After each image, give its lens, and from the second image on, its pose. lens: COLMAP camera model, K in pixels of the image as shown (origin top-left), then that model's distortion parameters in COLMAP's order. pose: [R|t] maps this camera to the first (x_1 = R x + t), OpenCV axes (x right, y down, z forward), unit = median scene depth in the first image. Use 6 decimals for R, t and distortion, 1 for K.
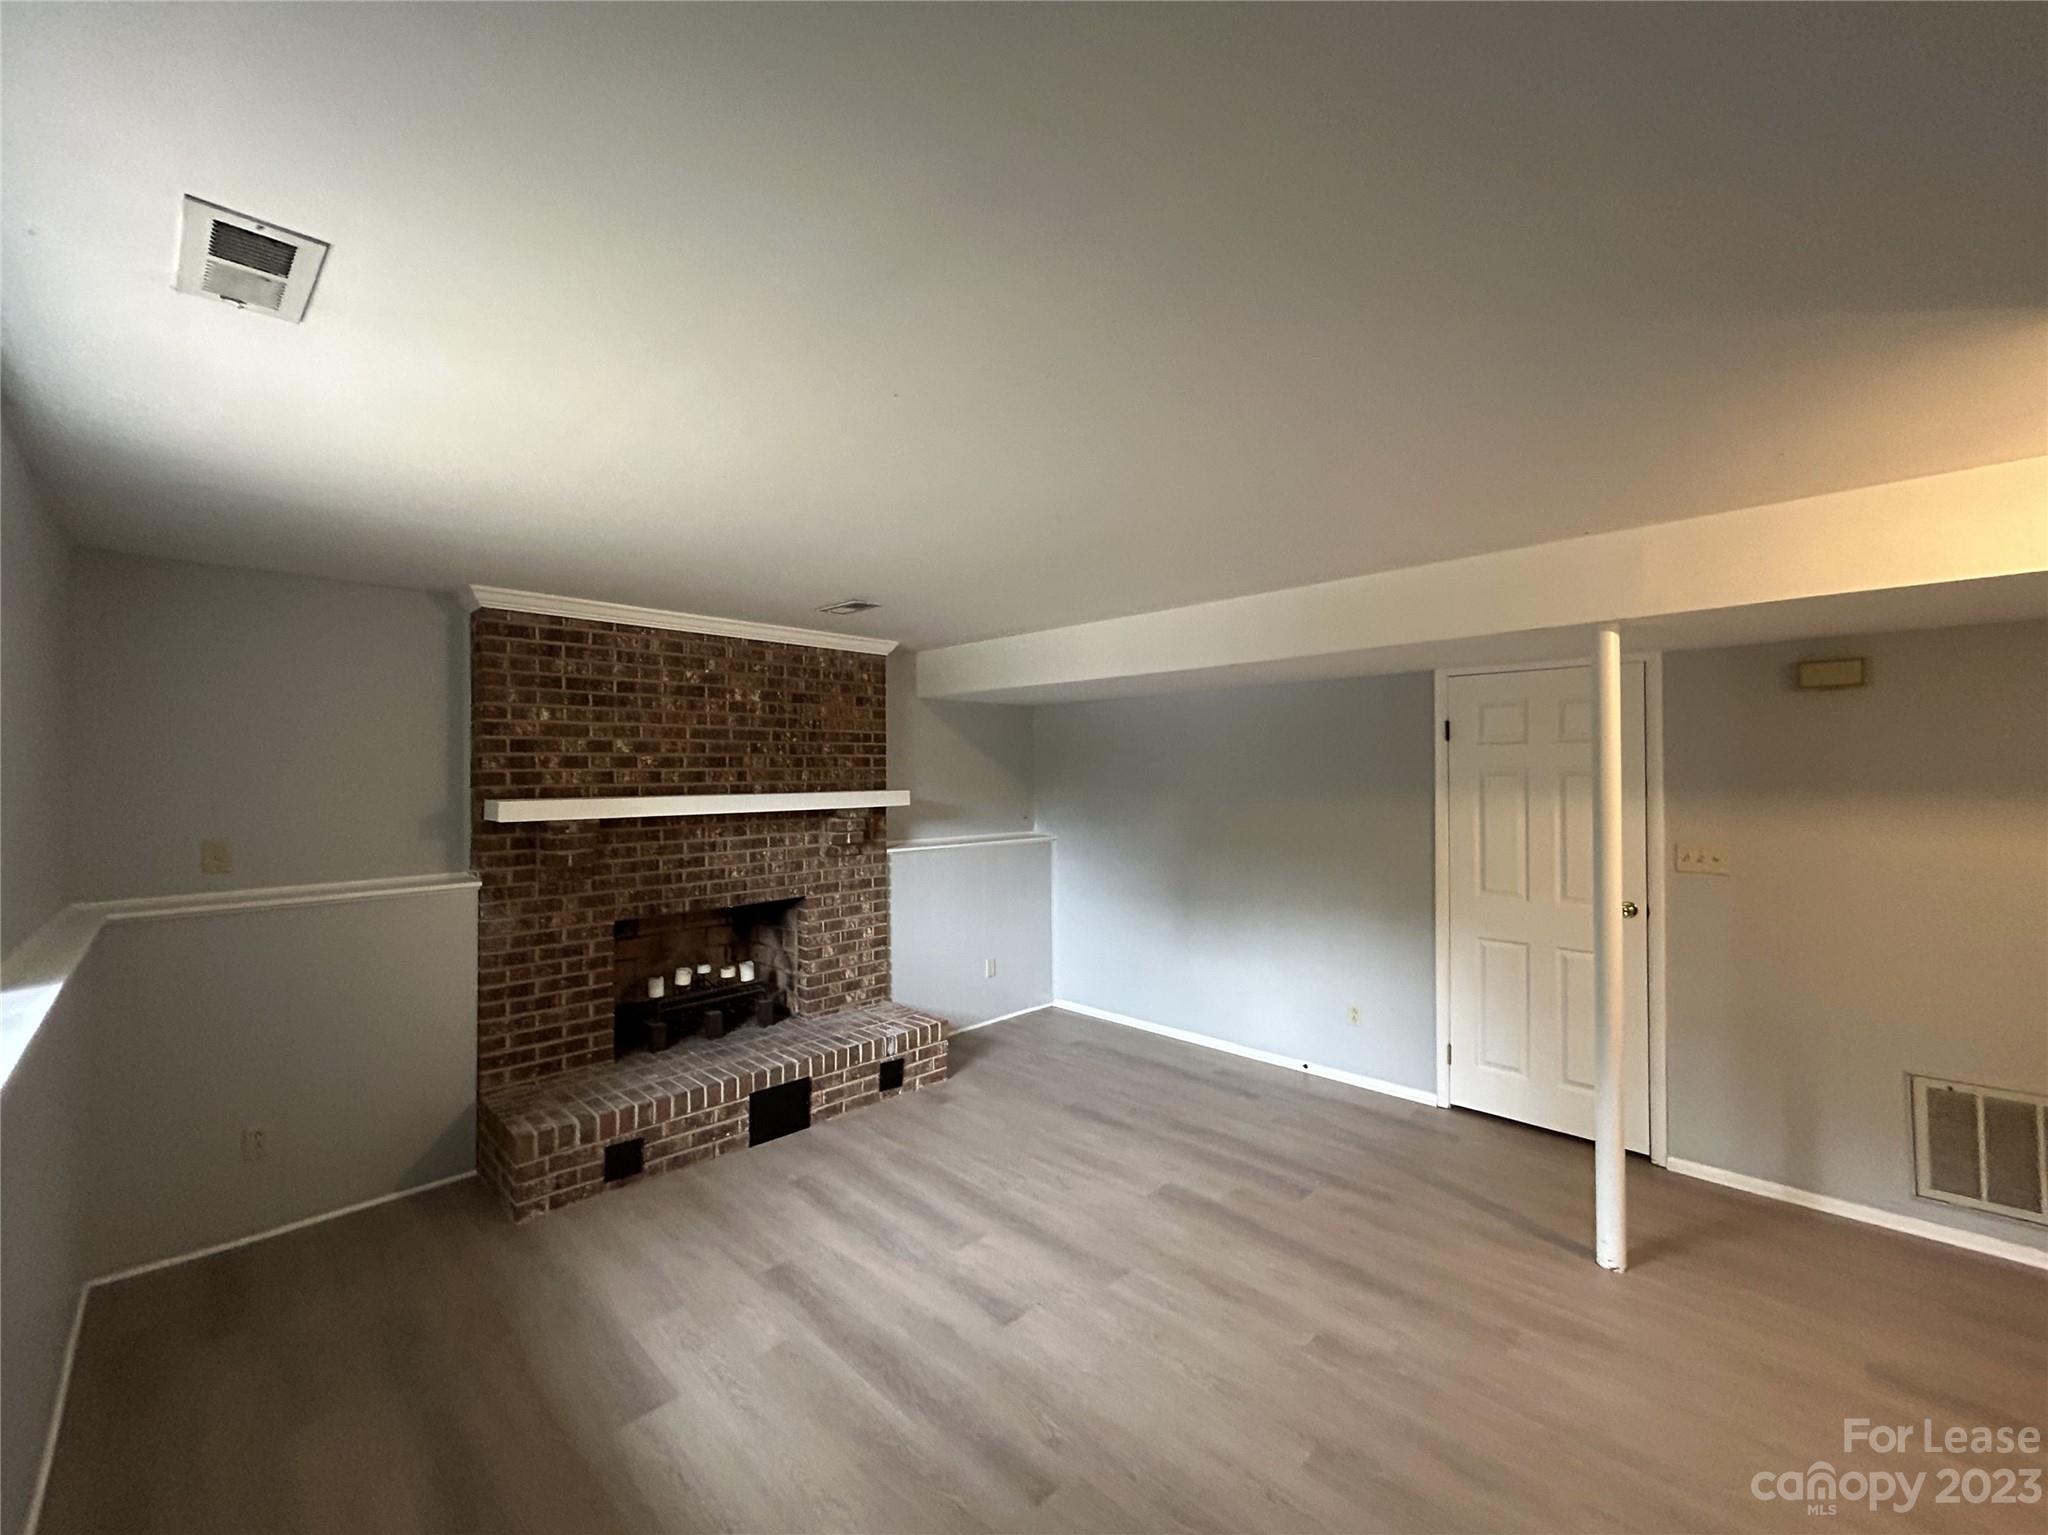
lens RADIAL K [[835.3, 0, 1026.2], [0, 835.3, 765.1], [0, 0, 1]] dist [-0.002949, 0.000136]
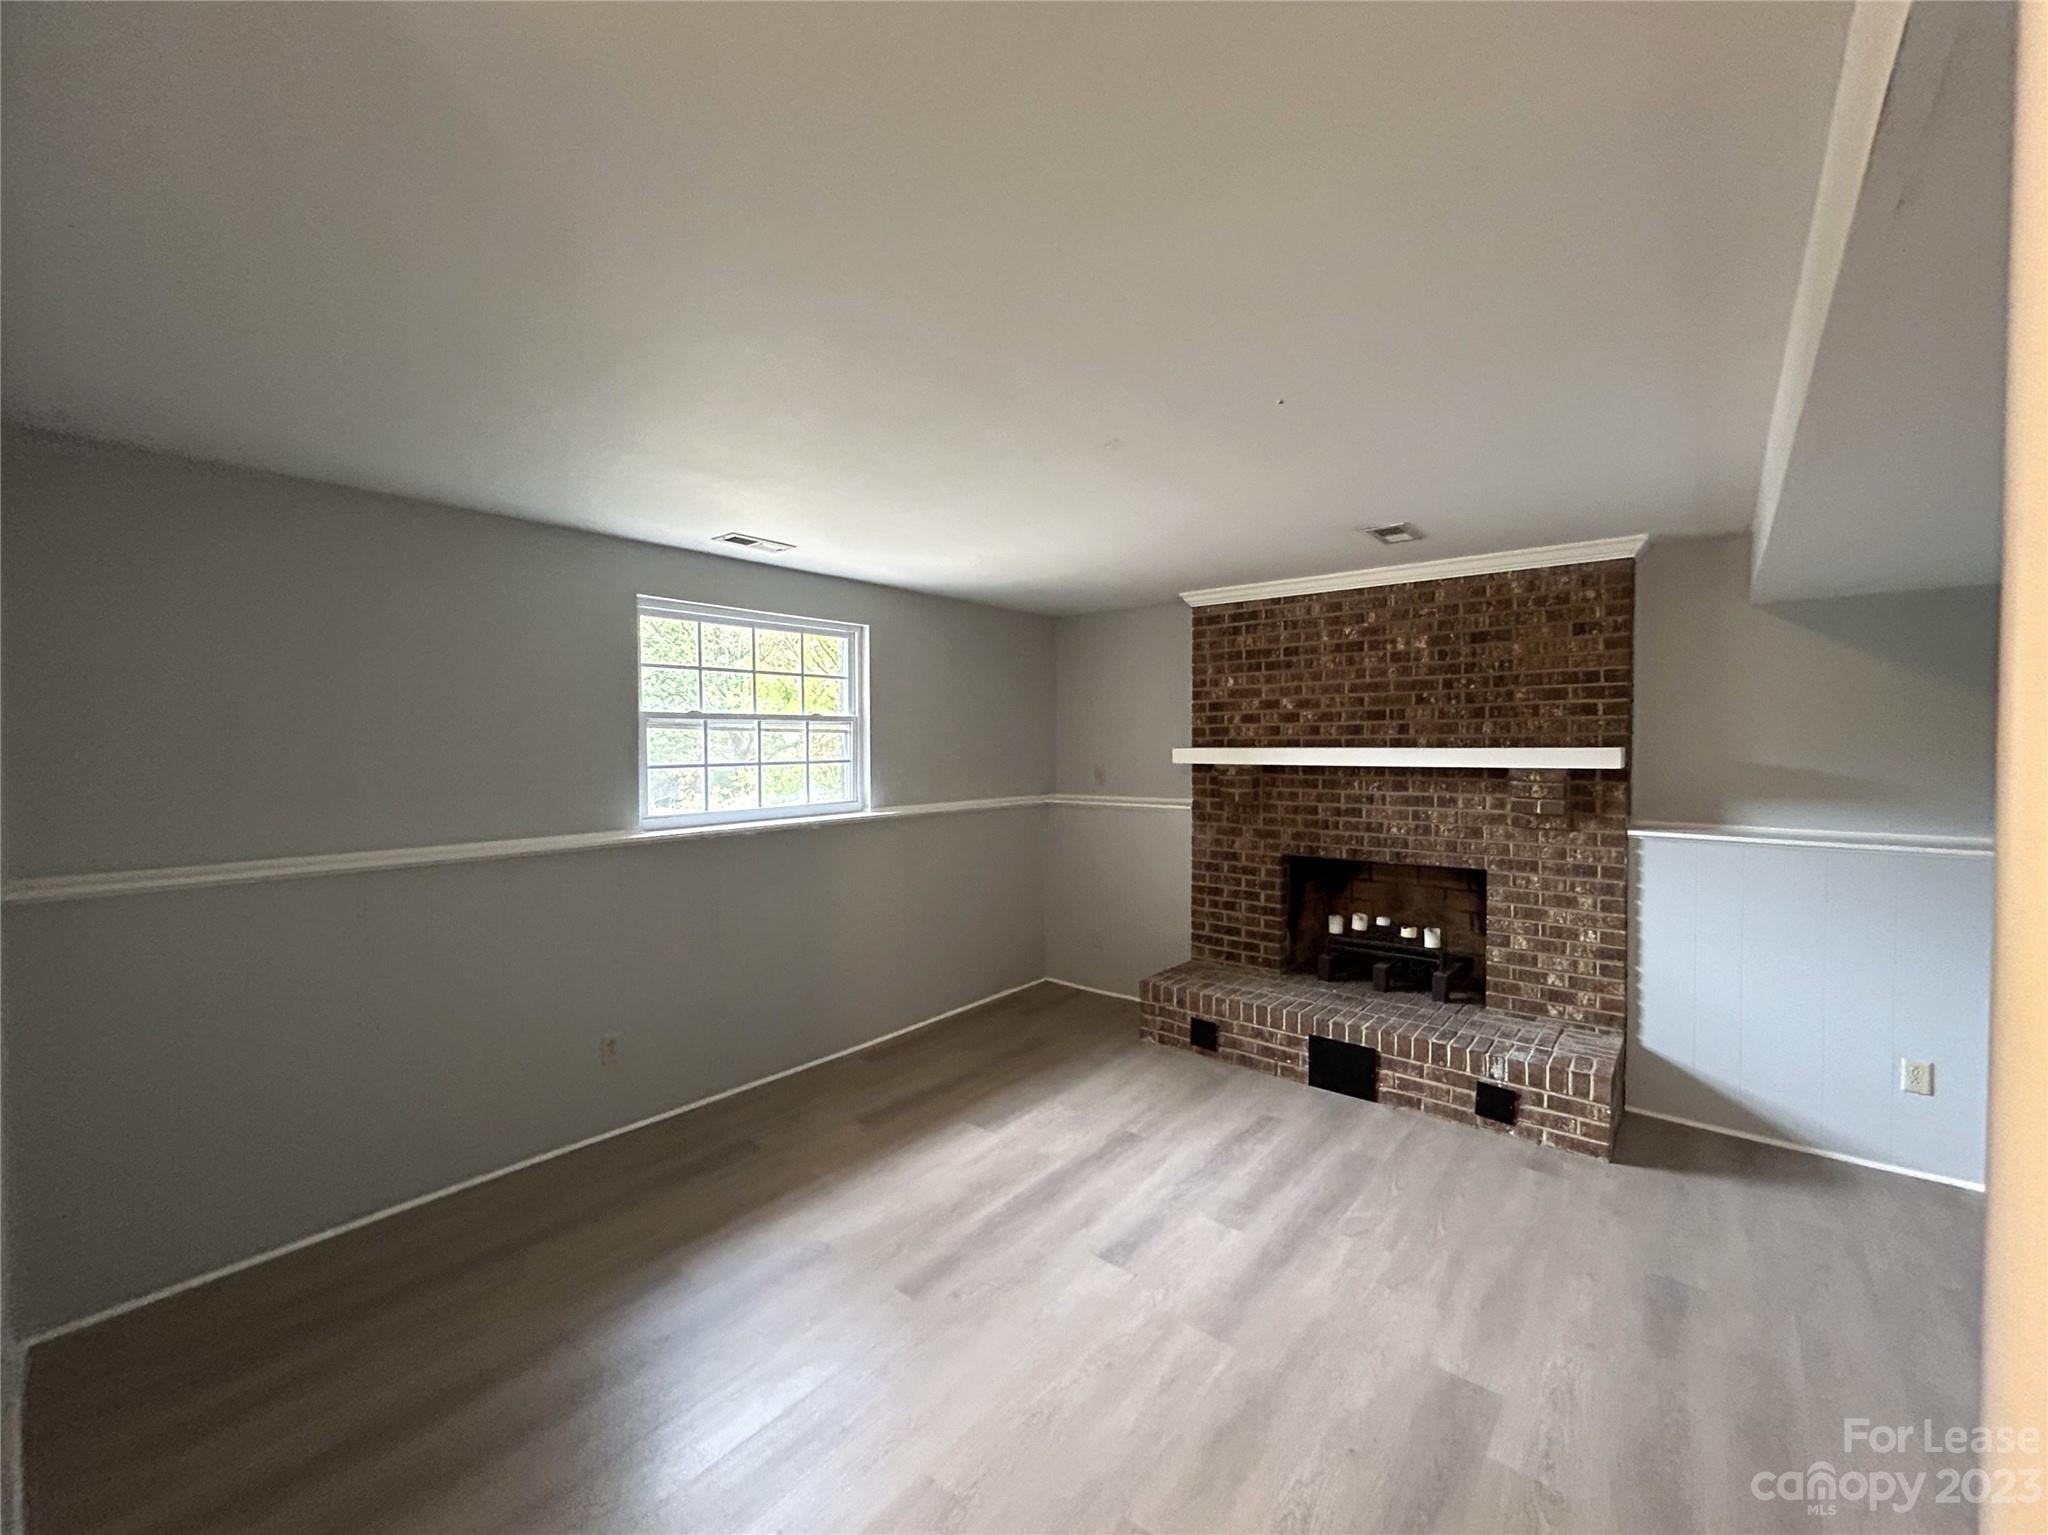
lens RADIAL K [[835.3, 0, 1026.2], [0, 835.3, 765.1], [0, 0, 1]] dist [-0.002949, 0.000136]
pose [[0.099767, 0.034280, -0.994420, 0.594577], [0.013262, 0.999272, 0.035778, 0.015183], [0.994922, -0.016757, 0.099239, 0.500500]]
